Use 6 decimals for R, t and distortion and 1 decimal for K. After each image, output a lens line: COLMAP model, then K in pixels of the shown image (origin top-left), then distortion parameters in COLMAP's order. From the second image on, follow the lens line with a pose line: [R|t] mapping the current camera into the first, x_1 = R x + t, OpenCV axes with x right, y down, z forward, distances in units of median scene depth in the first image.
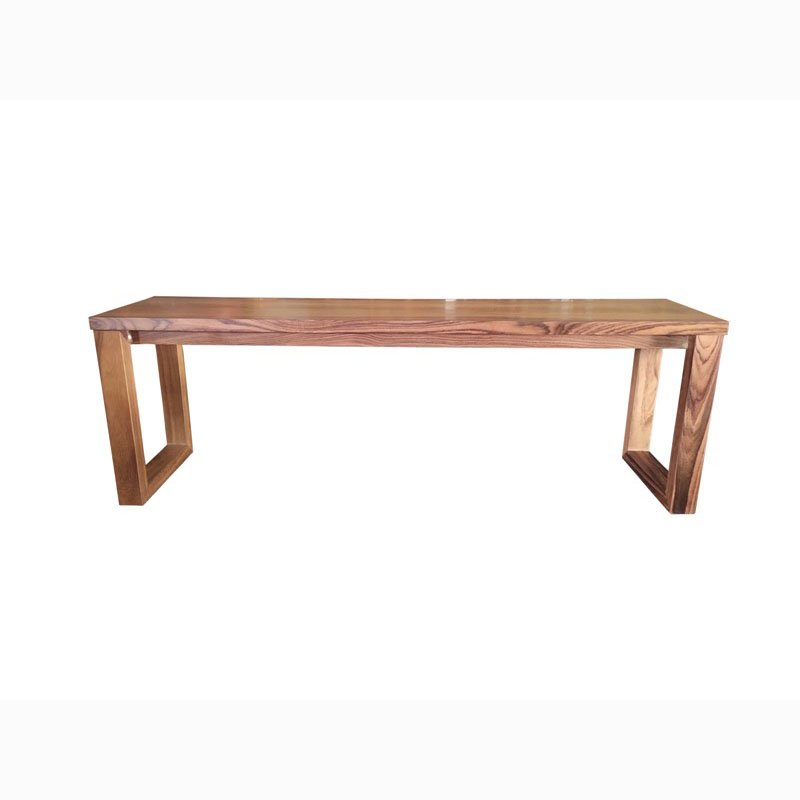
lens RADIAL K [[594.5, 0, 400.0], [0, 594.5, 400.0], [0, 0, 1]] dist [0.042139, -0.001204]
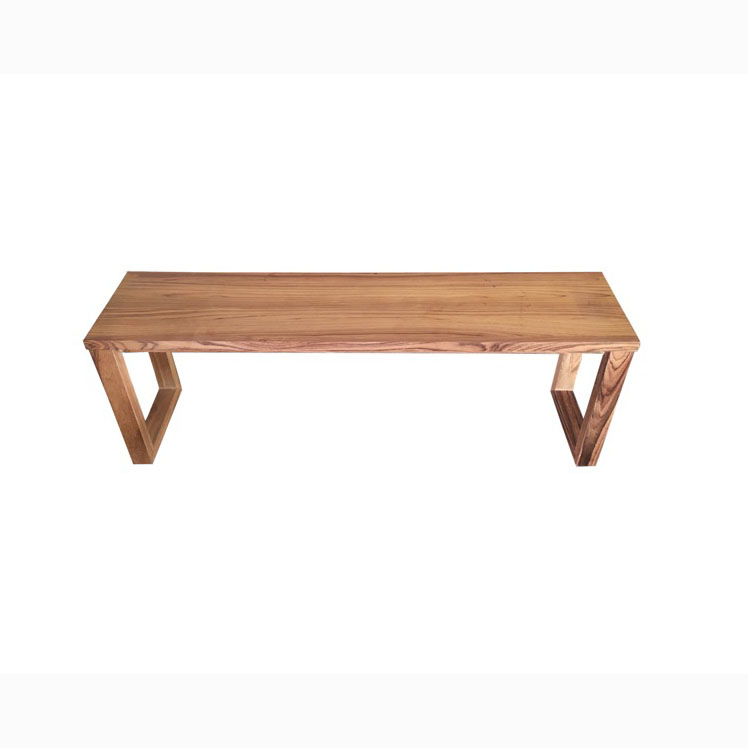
lens RADIAL K [[592.7, 0, 374.0], [0, 592.7, 374.0], [0, 0, 1]] dist [0.033953, 0.000980]
pose [[0.999798, -0.018685, 0.007412, 0.022894], [0.014512, 0.926065, 0.377085, -0.486927], [-0.013910, -0.376901, 0.926149, -0.078052]]
